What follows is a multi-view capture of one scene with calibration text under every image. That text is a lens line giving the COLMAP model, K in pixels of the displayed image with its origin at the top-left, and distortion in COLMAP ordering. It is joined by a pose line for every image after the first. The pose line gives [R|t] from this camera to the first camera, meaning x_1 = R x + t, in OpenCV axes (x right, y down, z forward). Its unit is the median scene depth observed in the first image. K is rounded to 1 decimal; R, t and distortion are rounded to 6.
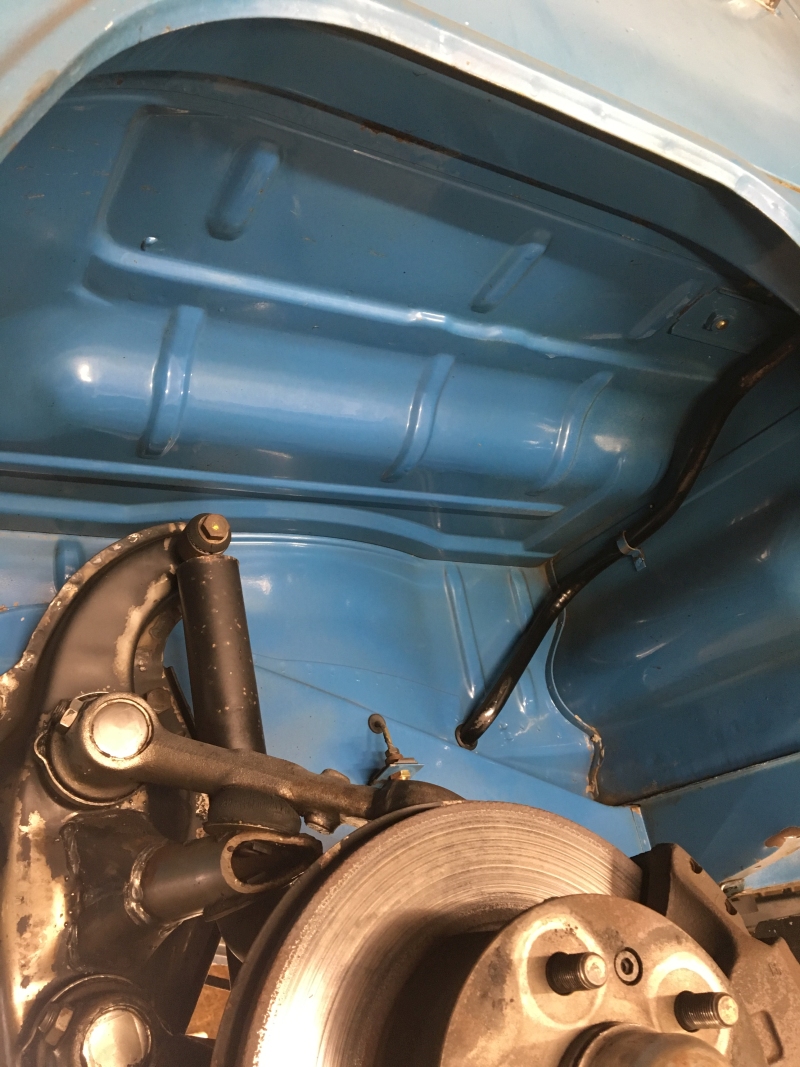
lens RADIAL K [[902.5, 0, 398.0], [0, 902.5, 534.3], [0, 0, 1]] dist [0.061747, -0.088606]
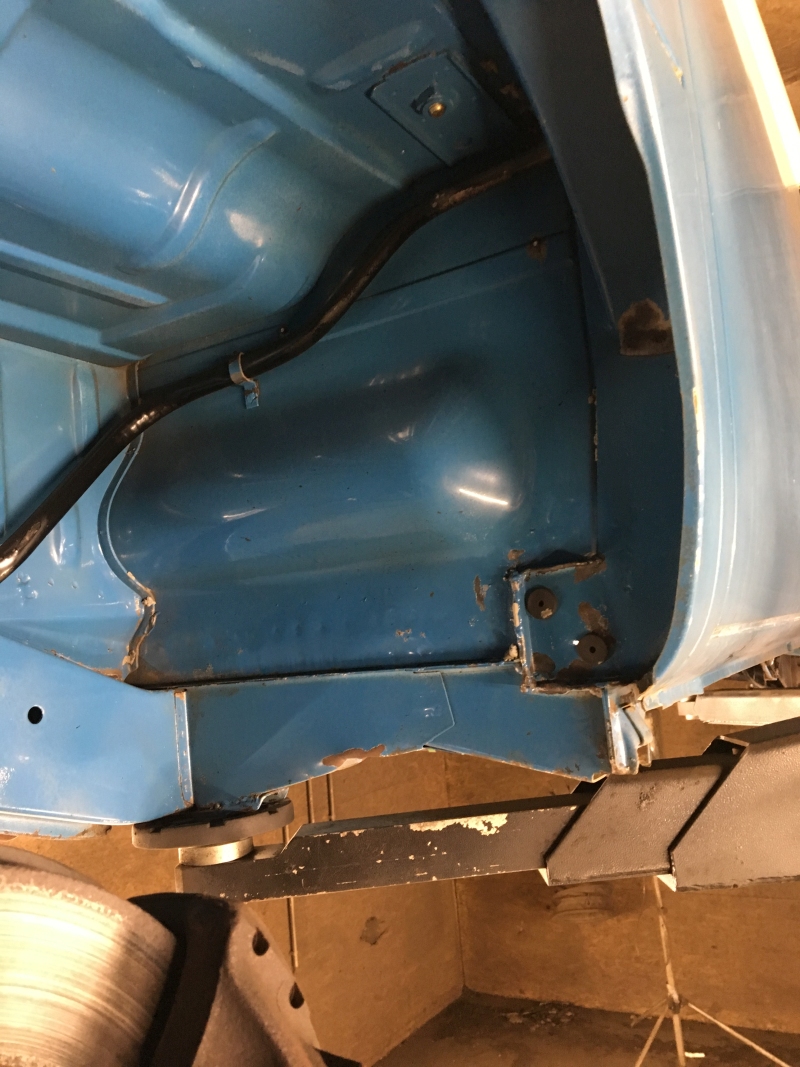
lens RADIAL K [[902.5, 0, 402.6], [0, 902.5, 536.7], [0, 0, 1]] dist [0.061747, -0.088606]
pose [[0.874901, 0.141633, 0.463129, 0.039315], [-0.246534, 0.953354, 0.174177, -0.022786], [-0.416856, -0.266565, 0.869007, 0.248574]]
